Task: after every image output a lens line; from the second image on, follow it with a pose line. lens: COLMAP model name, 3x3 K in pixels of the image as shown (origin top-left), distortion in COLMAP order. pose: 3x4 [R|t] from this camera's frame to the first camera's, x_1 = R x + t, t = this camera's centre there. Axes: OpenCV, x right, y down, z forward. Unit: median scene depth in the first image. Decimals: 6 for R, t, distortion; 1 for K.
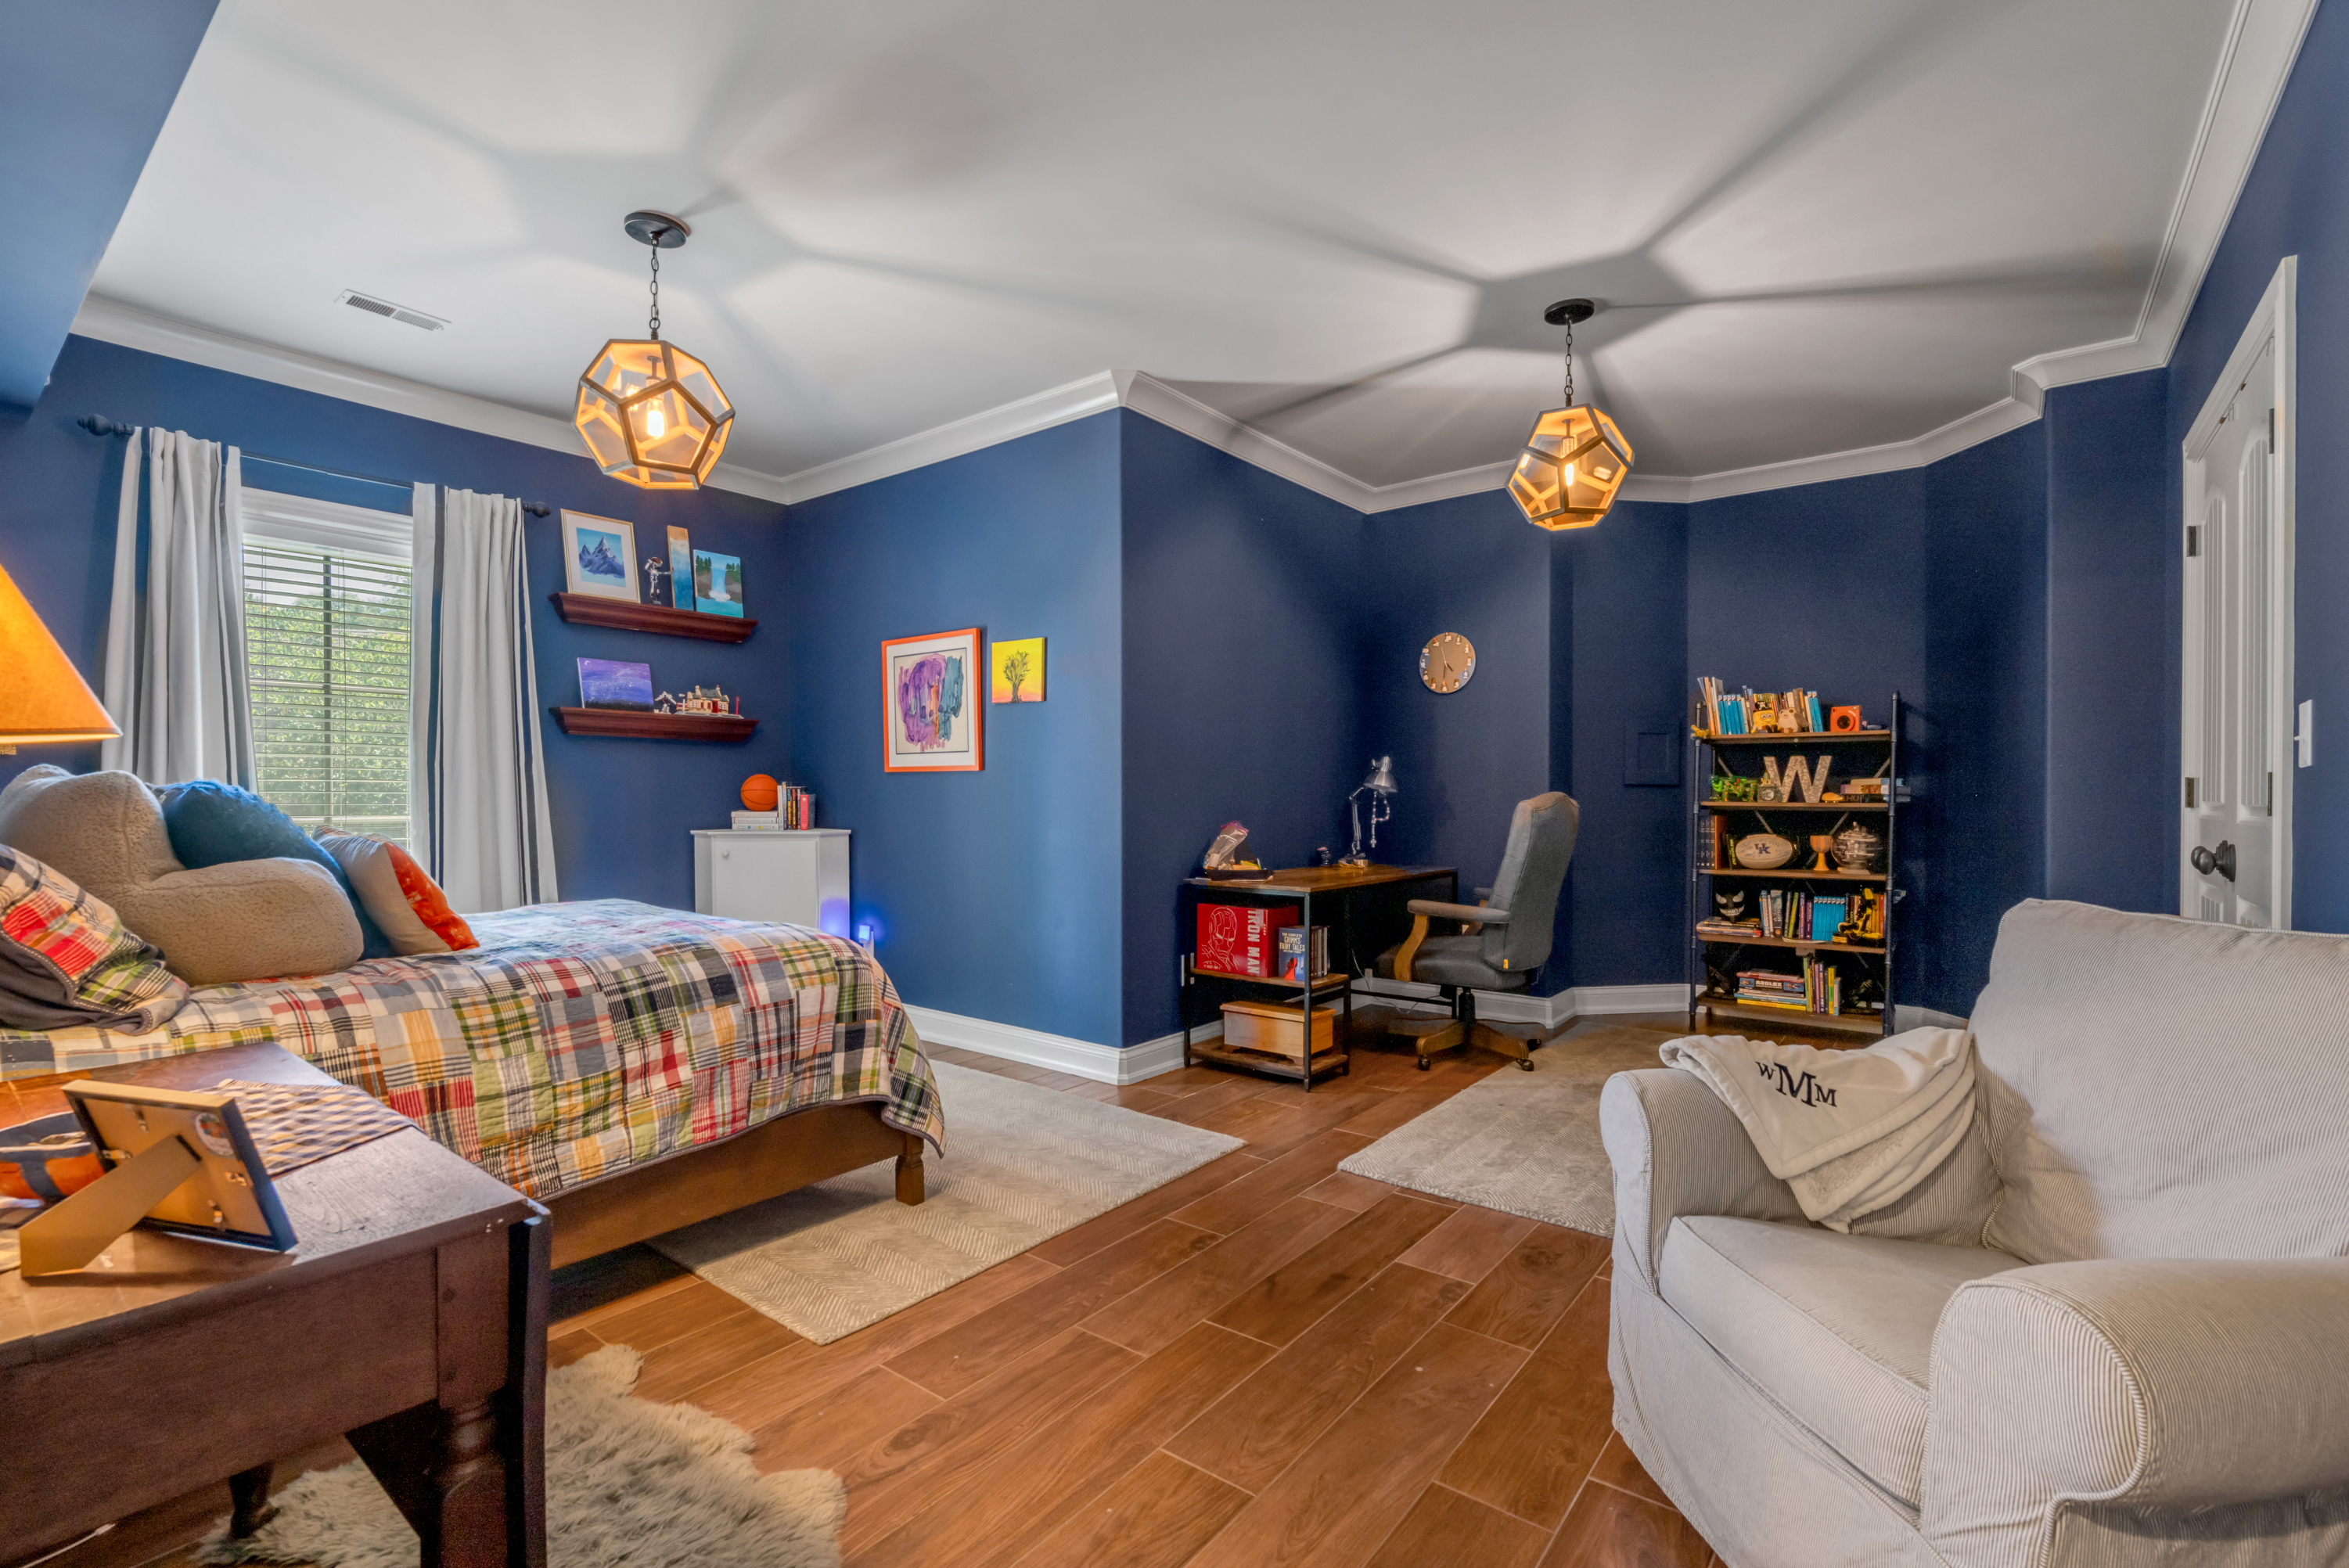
lens RADIAL K [[1049.8, 0, 1190.9], [0, 1049.8, 787.1], [0, 0, 1]] dist [0.000887, -0.000125]
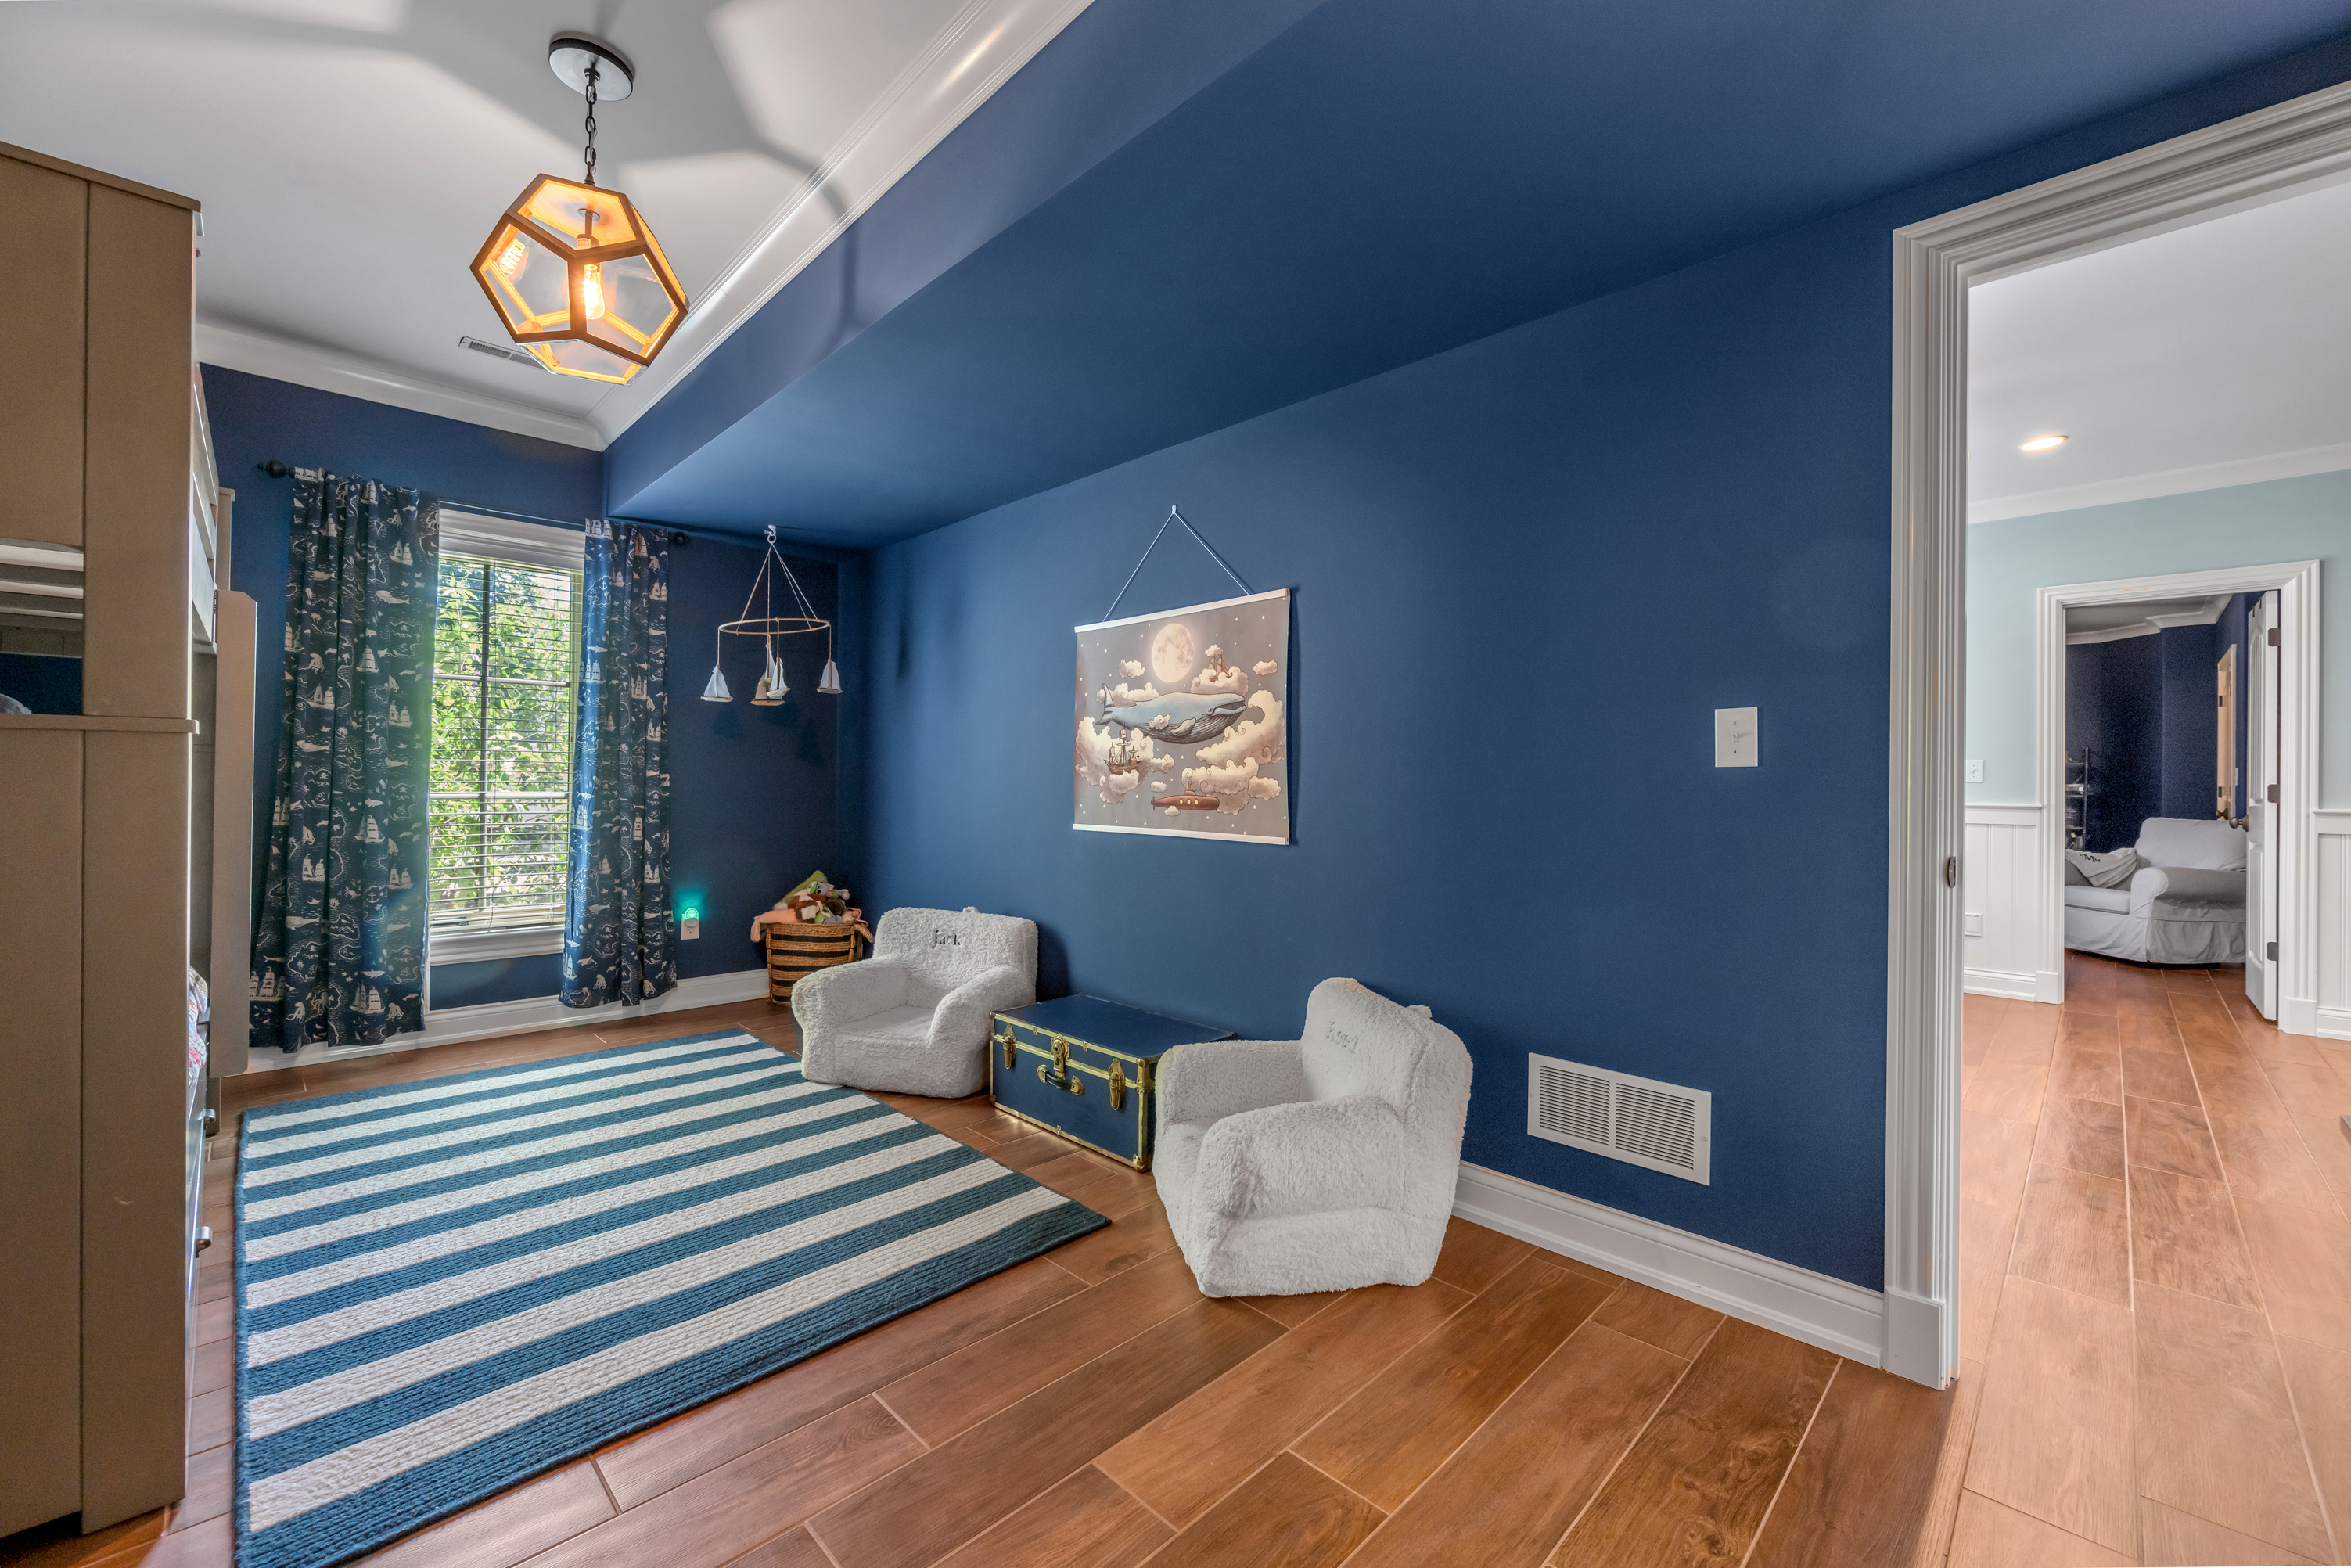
lens RADIAL K [[935.9, 0, 1152.5], [0, 935.9, 781.2], [0, 0, 1]] dist [-0.008362, 0.000842]
pose [[0.988396, 0.007663, -0.151708, -1.192114], [-0.007099, 0.999966, 0.004257, -0.009686], [0.151736, -0.003130, 0.988416, -1.507479]]
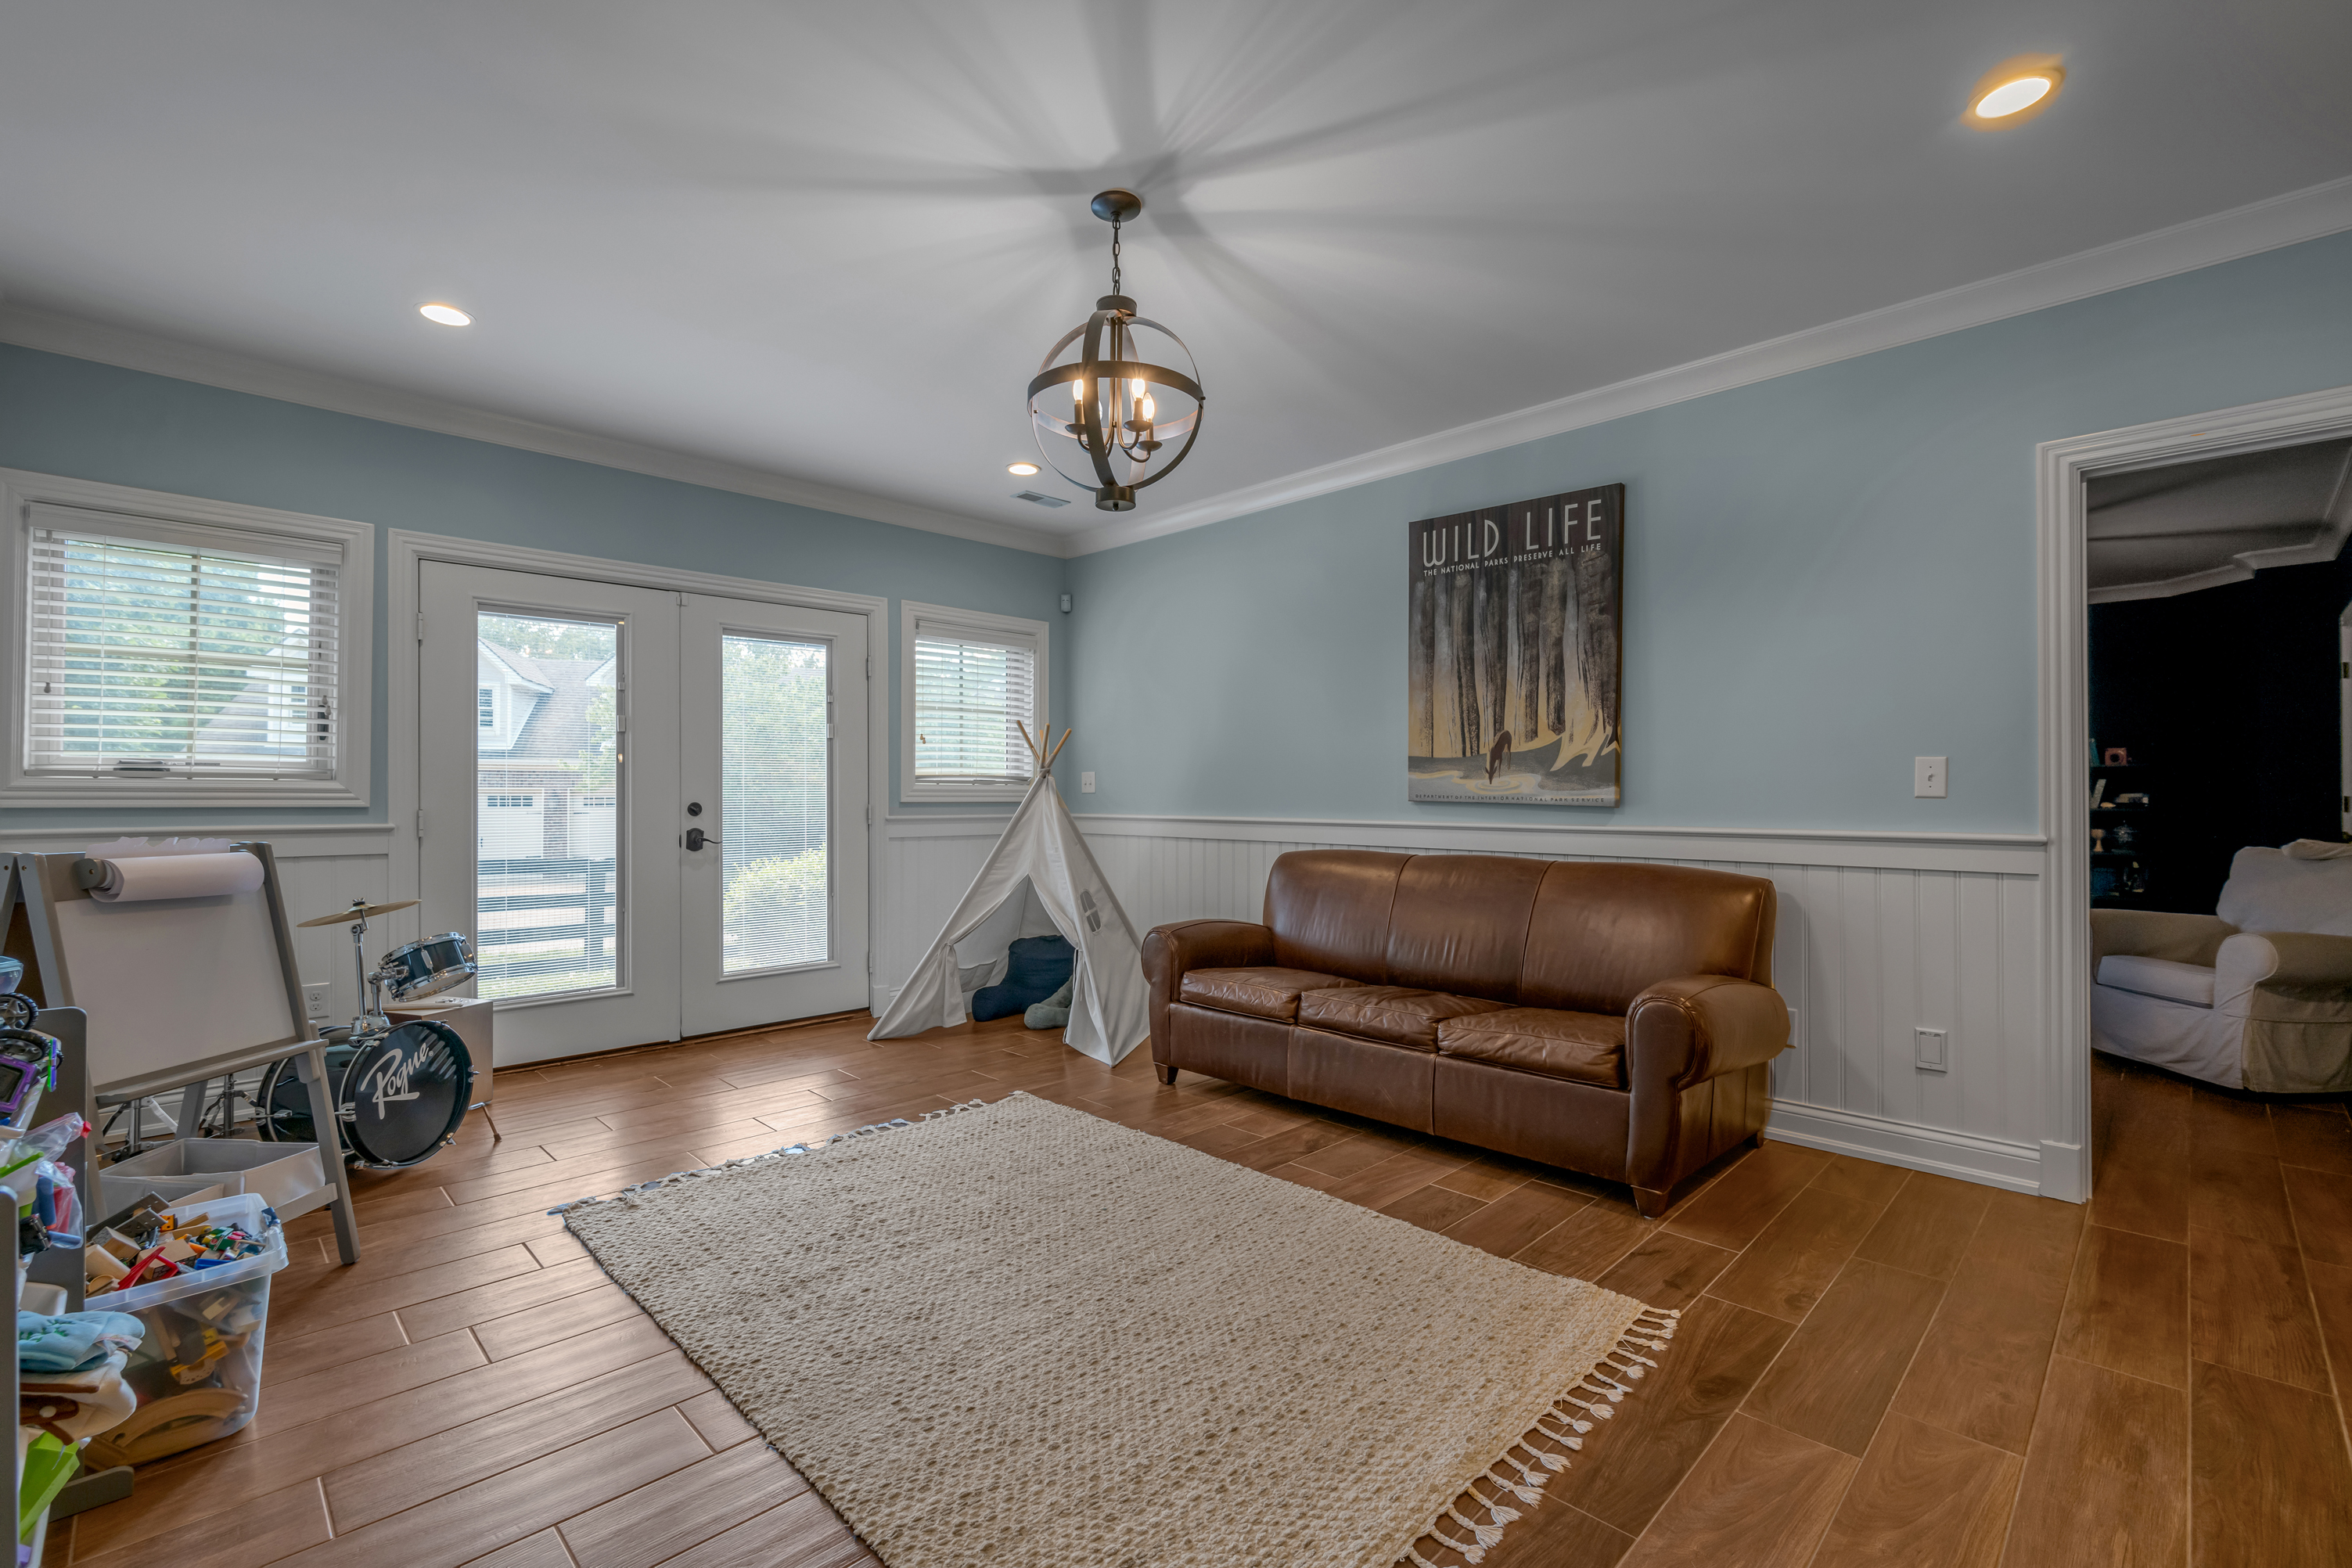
lens RADIAL K [[996.0, 0, 1157.2], [0, 996.0, 791.8], [0, 0, 1]] dist [-0.007841, -0.000075]
pose [[0.987019, -0.001297, -0.160600, -0.706489], [0.001320, 0.999999, 0.000035, -0.014521], [0.160600, -0.000247, 0.987020, -0.884777]]
